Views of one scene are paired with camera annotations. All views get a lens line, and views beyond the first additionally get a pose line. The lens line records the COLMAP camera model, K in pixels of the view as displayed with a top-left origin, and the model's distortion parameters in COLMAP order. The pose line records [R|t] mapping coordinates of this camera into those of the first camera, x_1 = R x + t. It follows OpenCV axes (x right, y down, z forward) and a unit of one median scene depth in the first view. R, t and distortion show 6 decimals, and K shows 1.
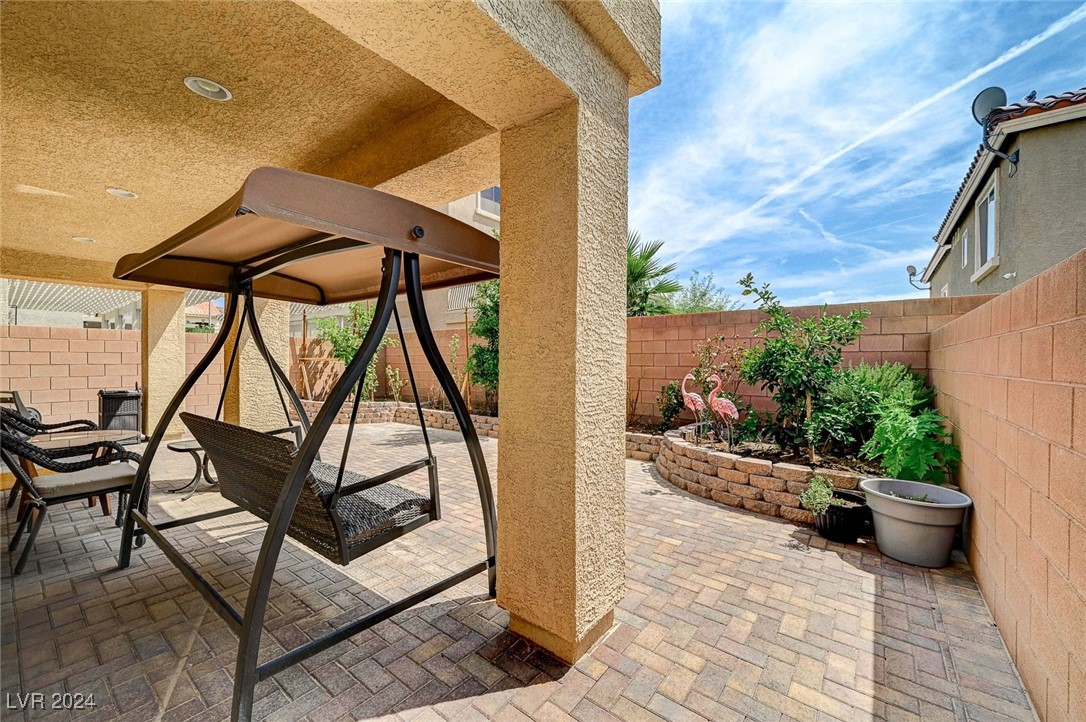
lens RADIAL K [[431.3, 0, 547.3], [0, 431.3, 360.1], [0, 0, 1]] dist [-0.000070, -0.000074]
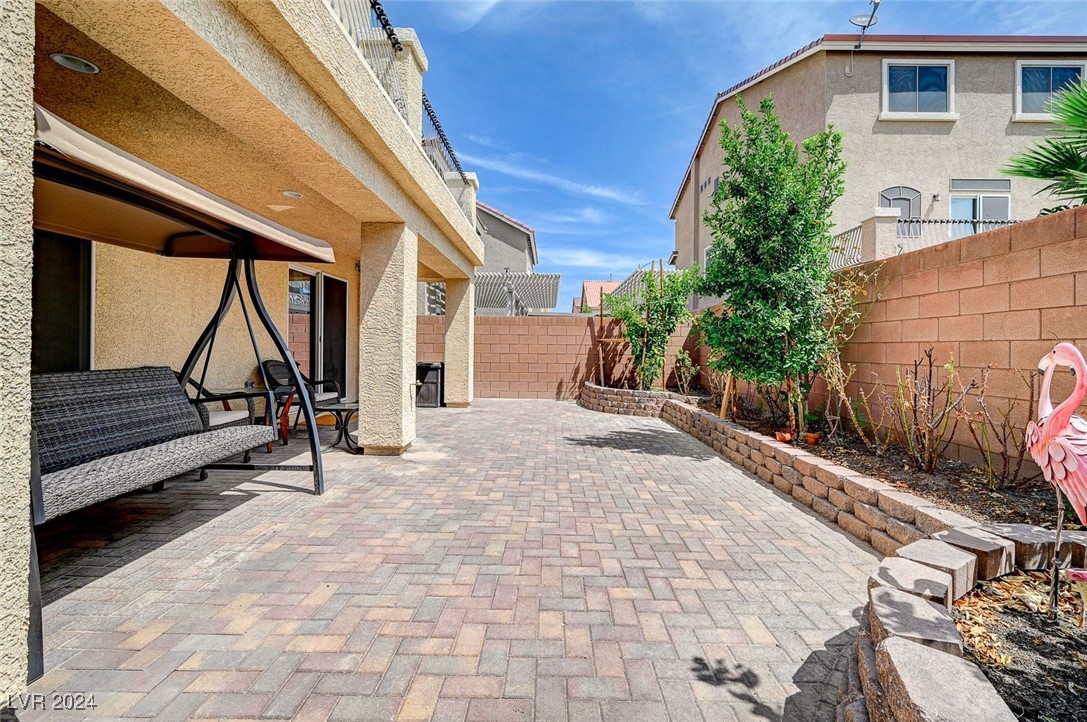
lens RADIAL K [[481.1, 0, 543.8], [0, 481.1, 347.7], [0, 0, 1]] dist [-0.001108, -0.000248]
pose [[0.601251, 0.001631, -0.799059, 0.436649], [-0.007424, 0.999966, -0.003545, 0.040404], [0.799026, 0.008064, 0.601243, 0.602970]]
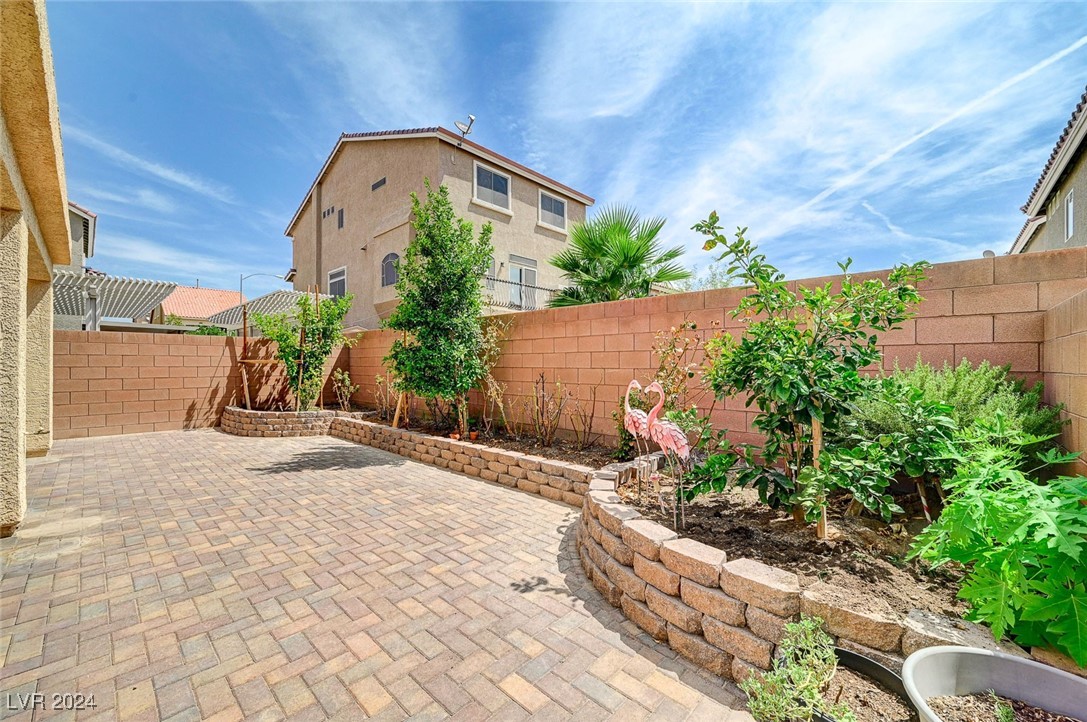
lens RADIAL K [[431.7, 0, 544.4], [0, 431.7, 360.2], [0, 0, 1]] dist [-0.000070, -0.000074]
pose [[0.995358, -0.002815, -0.096196, 0.298009], [0.002092, 0.999969, -0.007617, 0.007522], [0.096214, 0.007381, 0.995333, 0.391347]]
